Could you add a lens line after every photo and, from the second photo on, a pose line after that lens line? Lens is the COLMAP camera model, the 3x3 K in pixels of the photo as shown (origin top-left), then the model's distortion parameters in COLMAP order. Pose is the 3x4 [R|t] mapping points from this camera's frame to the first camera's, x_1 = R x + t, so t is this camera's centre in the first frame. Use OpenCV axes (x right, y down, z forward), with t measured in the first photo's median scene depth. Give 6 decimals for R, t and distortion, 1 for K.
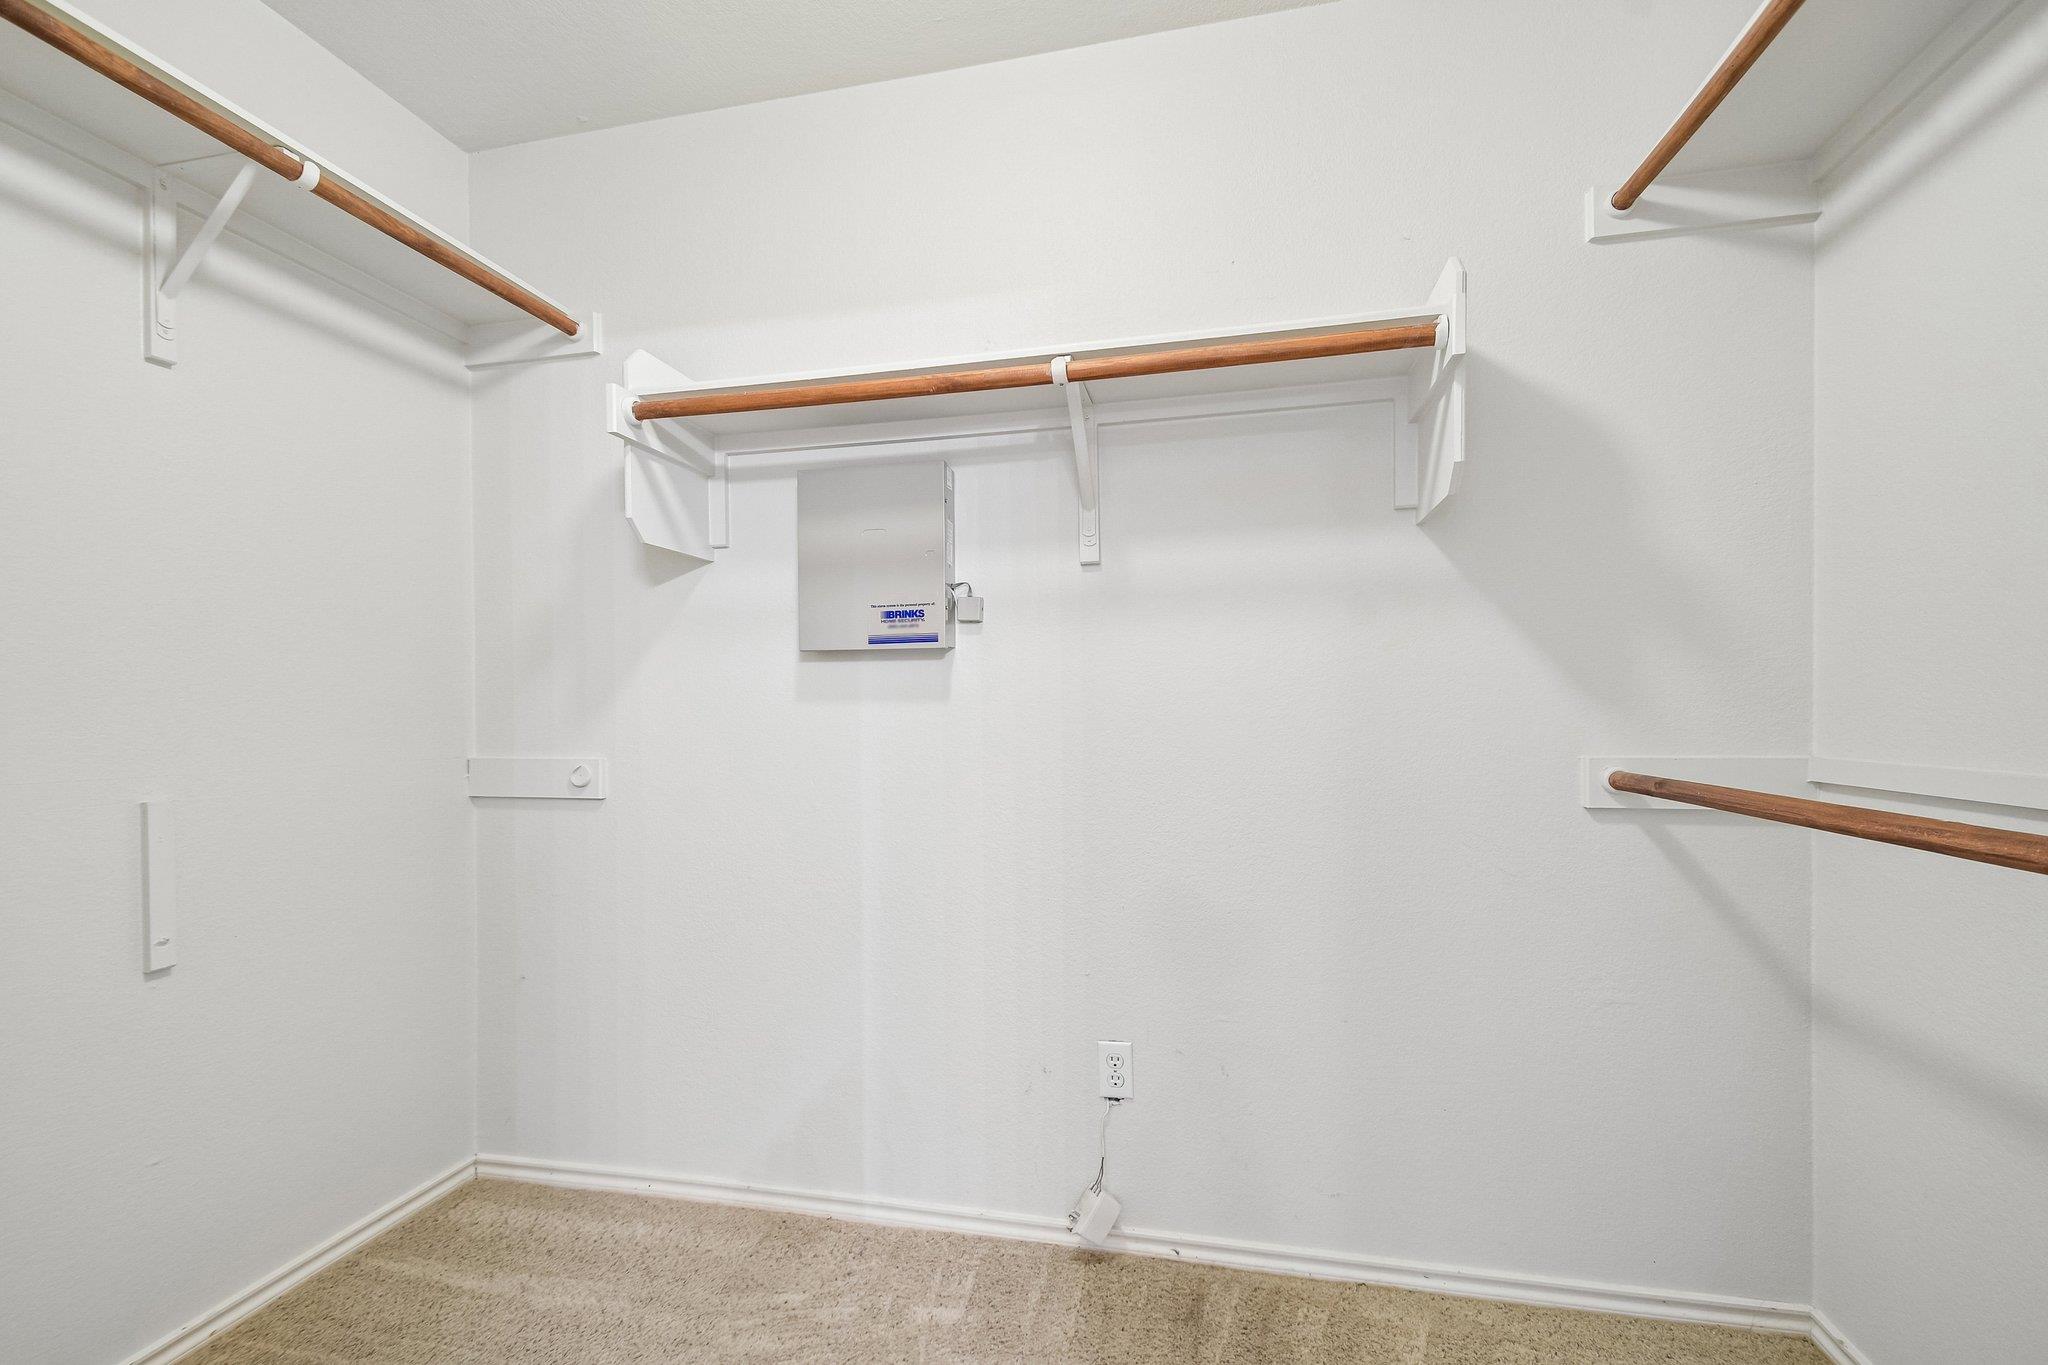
lens RADIAL K [[901.4, 0, 1025.3], [0, 901.4, 698.7], [0, 0, 1]] dist [0.022641, -0.012334]
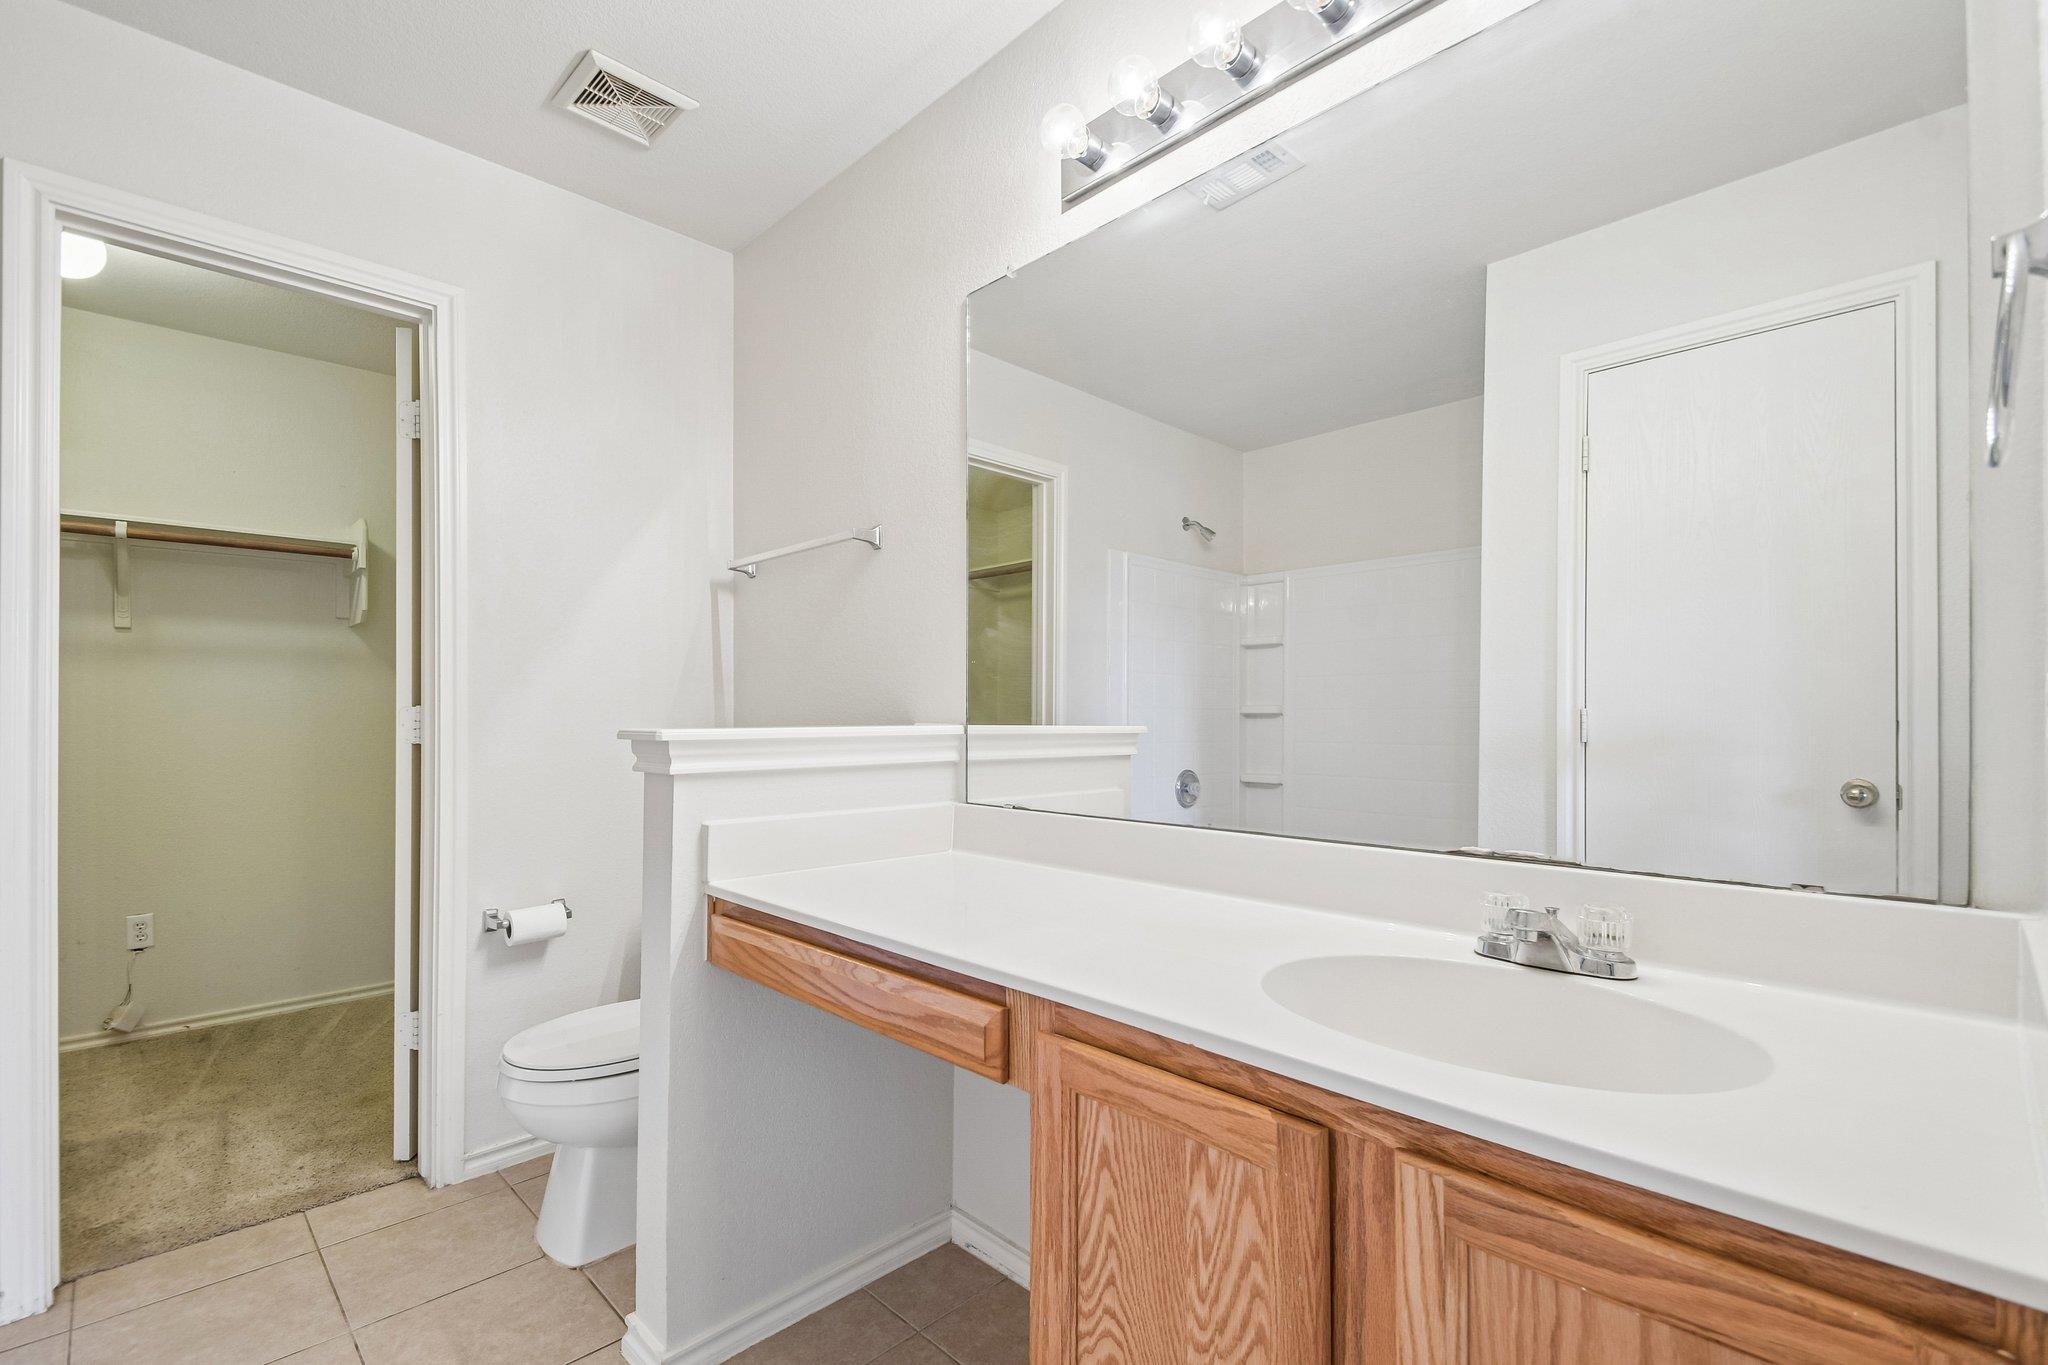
lens RADIAL K [[901.4, 0, 1002.9], [0, 901.4, 731.8], [0, 0, 1]] dist [0.022641, -0.012334]
pose [[0.550542, 0.002695, 0.834803, -0.438757], [-0.009406, 0.999951, 0.002975, 0.020354], [-0.834754, -0.009490, 0.550541, -1.285955]]
